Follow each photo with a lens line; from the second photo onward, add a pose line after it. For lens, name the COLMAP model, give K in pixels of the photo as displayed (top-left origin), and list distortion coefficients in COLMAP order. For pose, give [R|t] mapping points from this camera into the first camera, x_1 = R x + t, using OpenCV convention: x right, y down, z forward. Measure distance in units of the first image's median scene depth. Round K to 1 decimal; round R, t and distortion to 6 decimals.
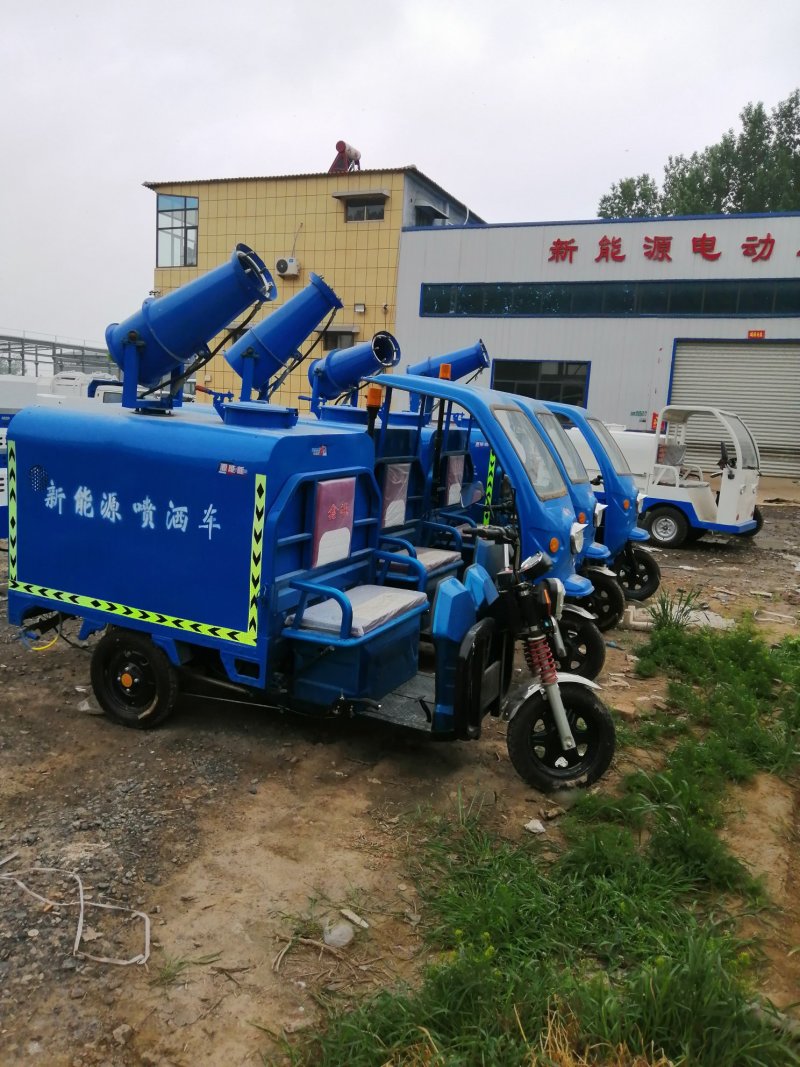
lens RADIAL K [[835.3, 0, 400.9], [0, 835.3, 536.9], [0, 0, 1]] dist [0.147632, -0.222284]
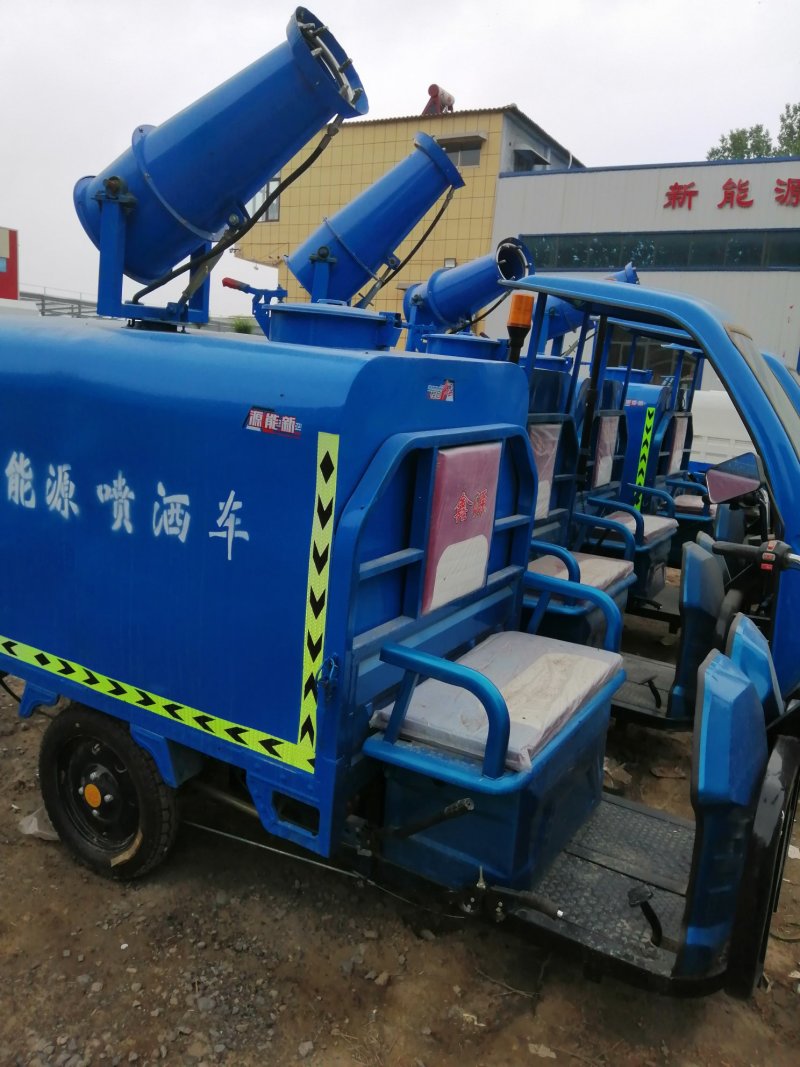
lens RADIAL K [[834.6, 0, 400.0], [0, 834.6, 533.5], [0, 0, 1]] dist [0.141462, -0.207999]
pose [[0.995374, 0.024299, -0.092948, -0.071897], [-0.021477, 0.999281, 0.031243, -0.029444], [0.093640, -0.029102, 0.995181, 0.472079]]
